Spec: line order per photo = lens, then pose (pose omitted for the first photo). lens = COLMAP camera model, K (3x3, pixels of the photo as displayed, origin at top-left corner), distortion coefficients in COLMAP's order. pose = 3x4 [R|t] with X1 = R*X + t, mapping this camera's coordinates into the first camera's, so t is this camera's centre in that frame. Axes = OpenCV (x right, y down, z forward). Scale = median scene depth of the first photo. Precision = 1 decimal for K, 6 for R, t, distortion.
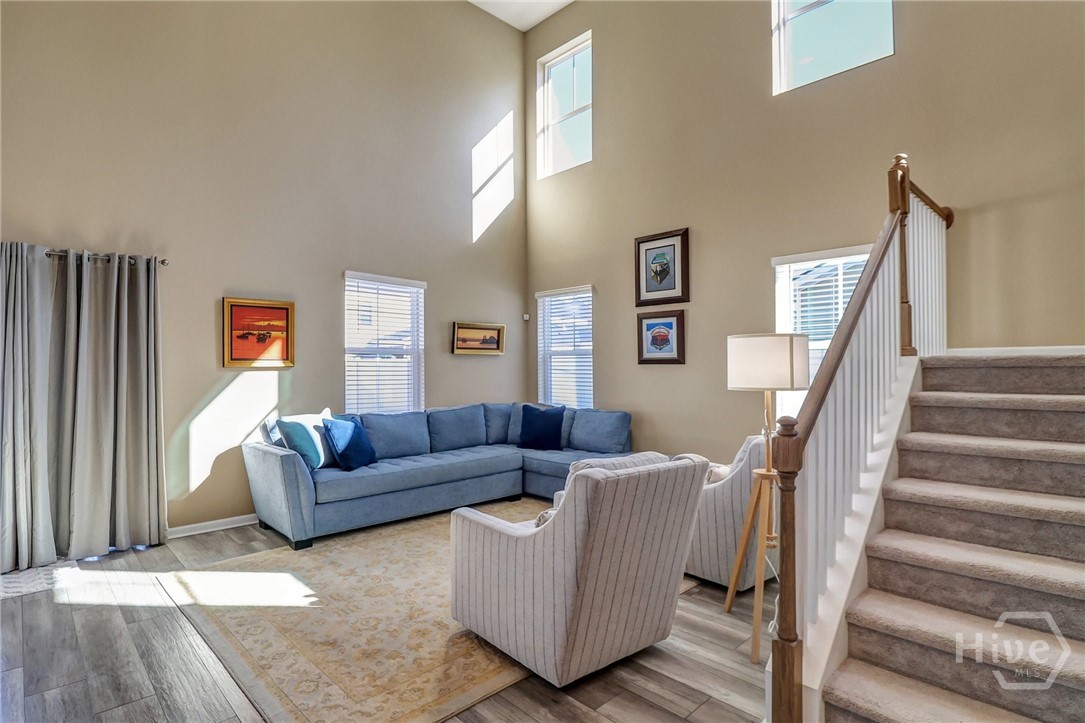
lens RADIAL K [[548.6, 0, 540.5], [0, 548.6, 362.4], [0, 0, 1]] dist [0.000210, 0.000006]
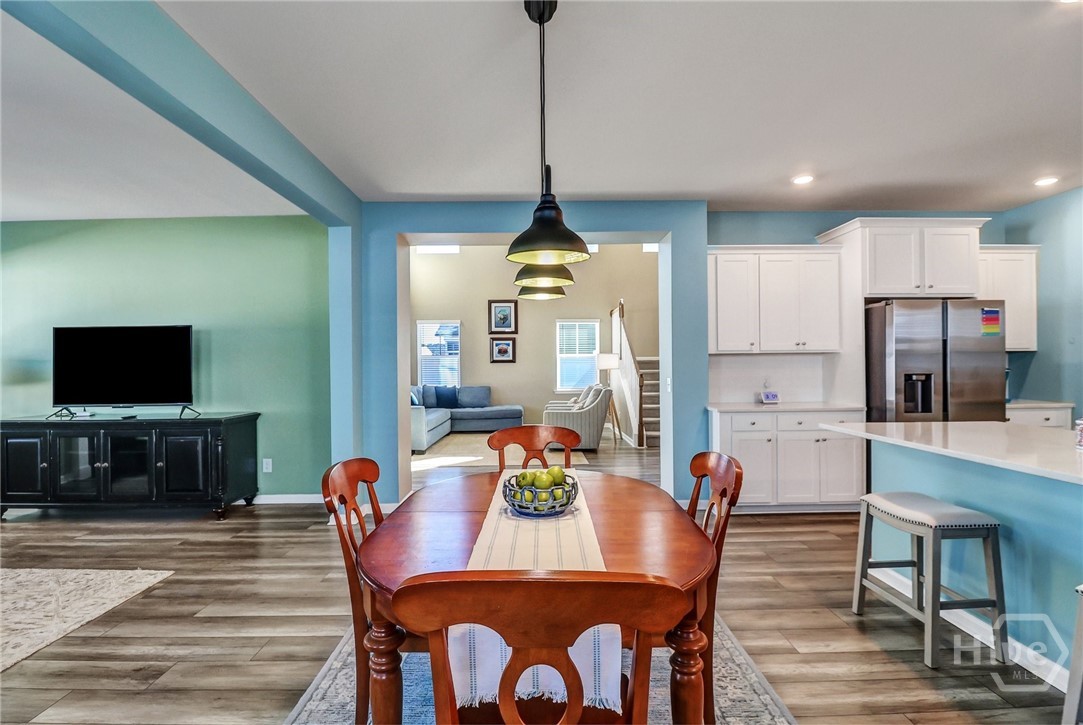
lens RADIAL K [[508.0, 0, 541.3], [0, 508.0, 365.4], [0, 0, 1]] dist [-0.000719, -0.000162]
pose [[0.686330, -0.005065, 0.727273, -1.078312], [0.004549, 0.999986, 0.002672, 0.008013], [-0.727276, 0.001475, 0.686344, -0.420838]]
